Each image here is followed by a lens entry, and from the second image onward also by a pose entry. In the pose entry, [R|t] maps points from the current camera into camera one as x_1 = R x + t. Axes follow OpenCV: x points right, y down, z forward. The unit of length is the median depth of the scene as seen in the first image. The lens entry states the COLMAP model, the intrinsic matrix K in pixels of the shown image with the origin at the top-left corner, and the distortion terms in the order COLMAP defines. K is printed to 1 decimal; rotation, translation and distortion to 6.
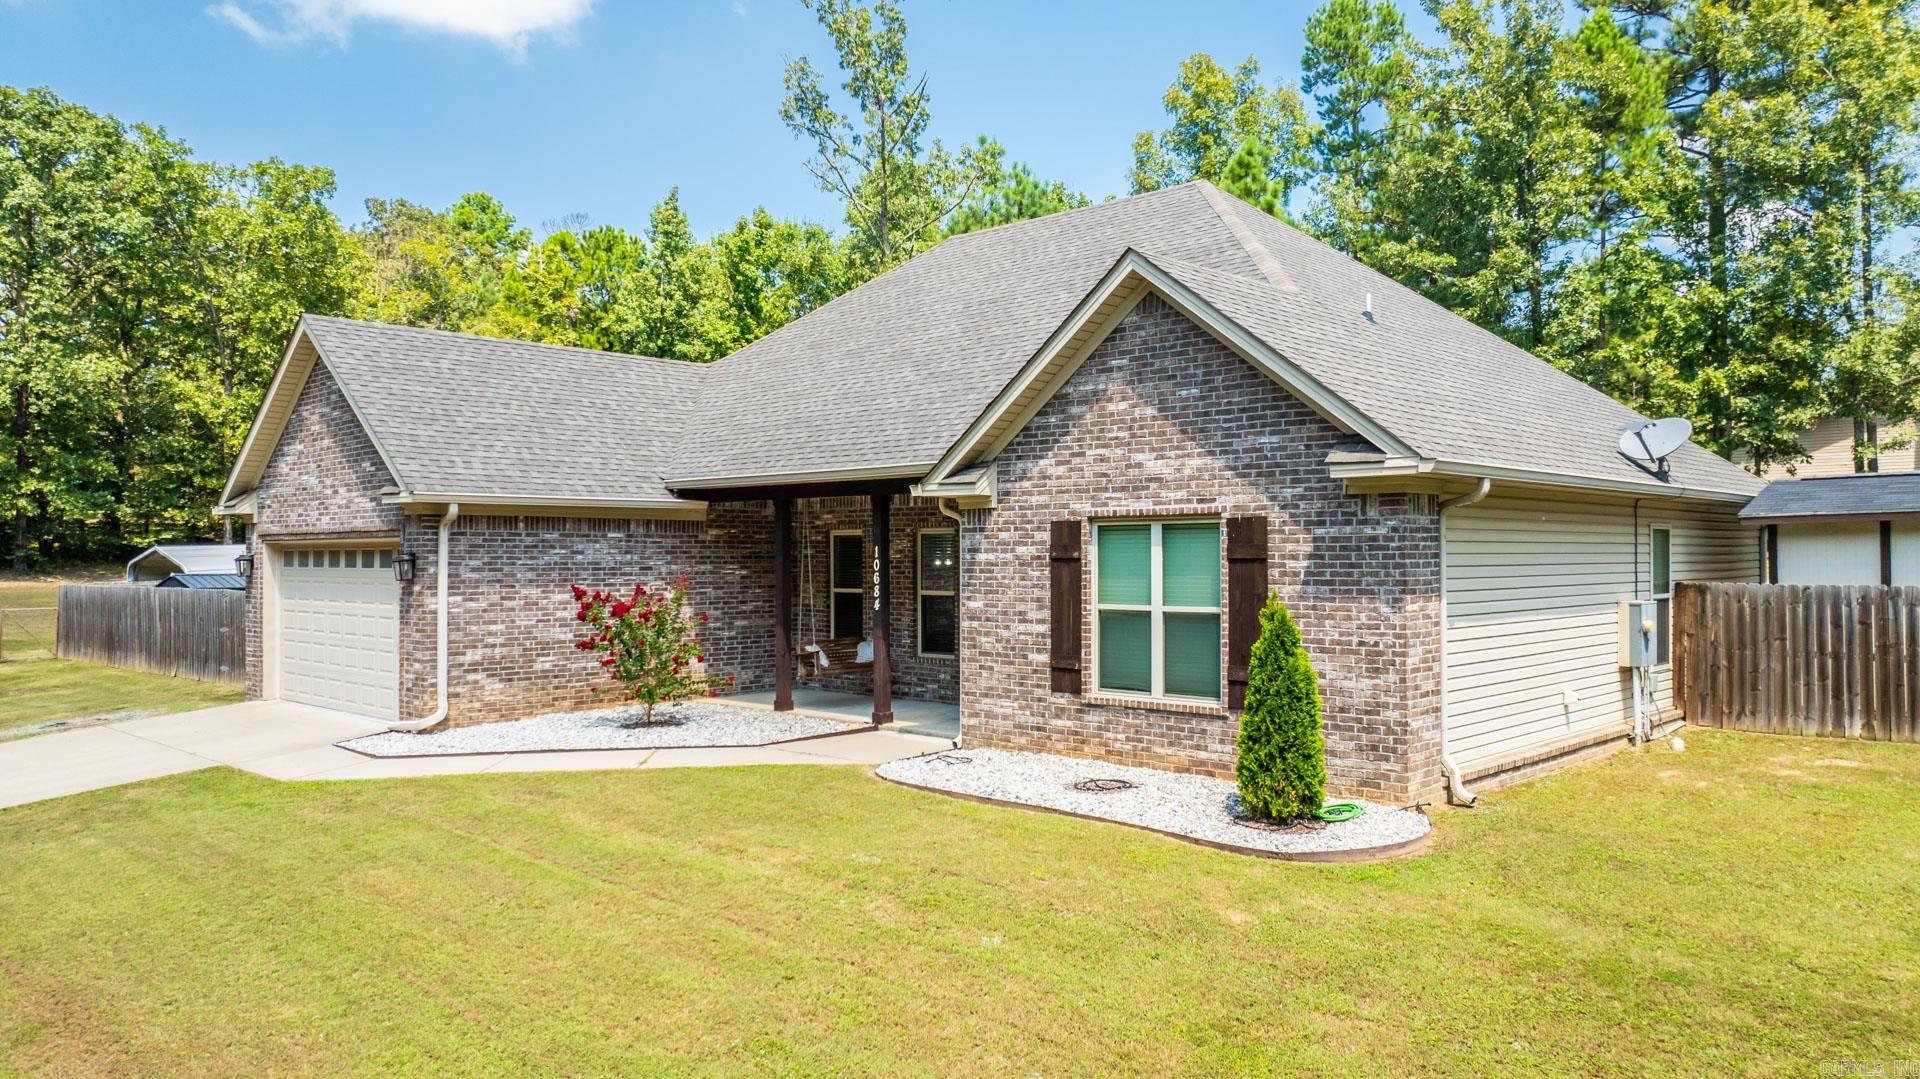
lens RADIAL K [[1338.9, 0, 970.0], [0, 1338.9, 550.6], [0, 0, 1]] dist [-0.023317, 0.006012]
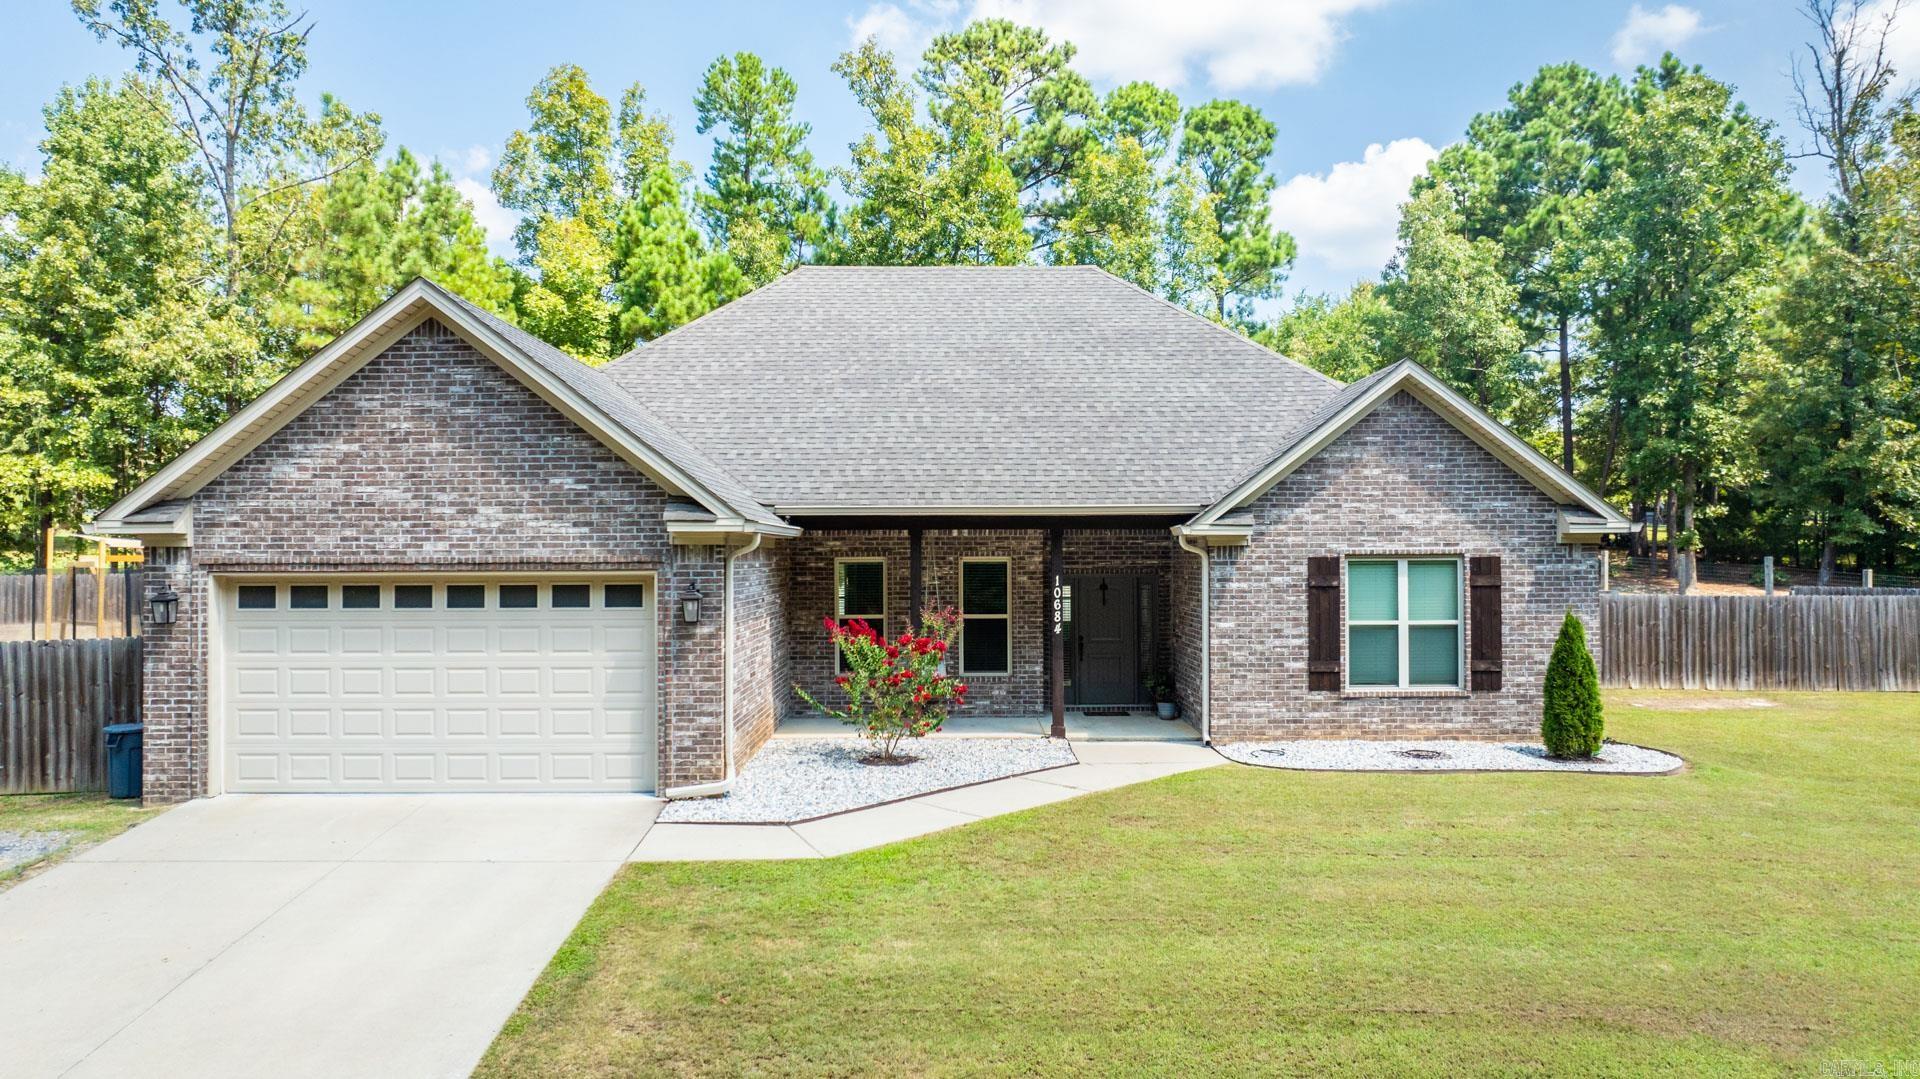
lens RADIAL K [[1338.9, 0, 963.7], [0, 1338.9, 553.8], [0, 0, 1]] dist [-0.023317, 0.006012]
pose [[0.721130, 0.000636, 0.692799, -1.068046], [0.000186, 0.999999, -0.001112, -0.024032], [-0.692800, 0.000931, 0.721130, 0.313767]]
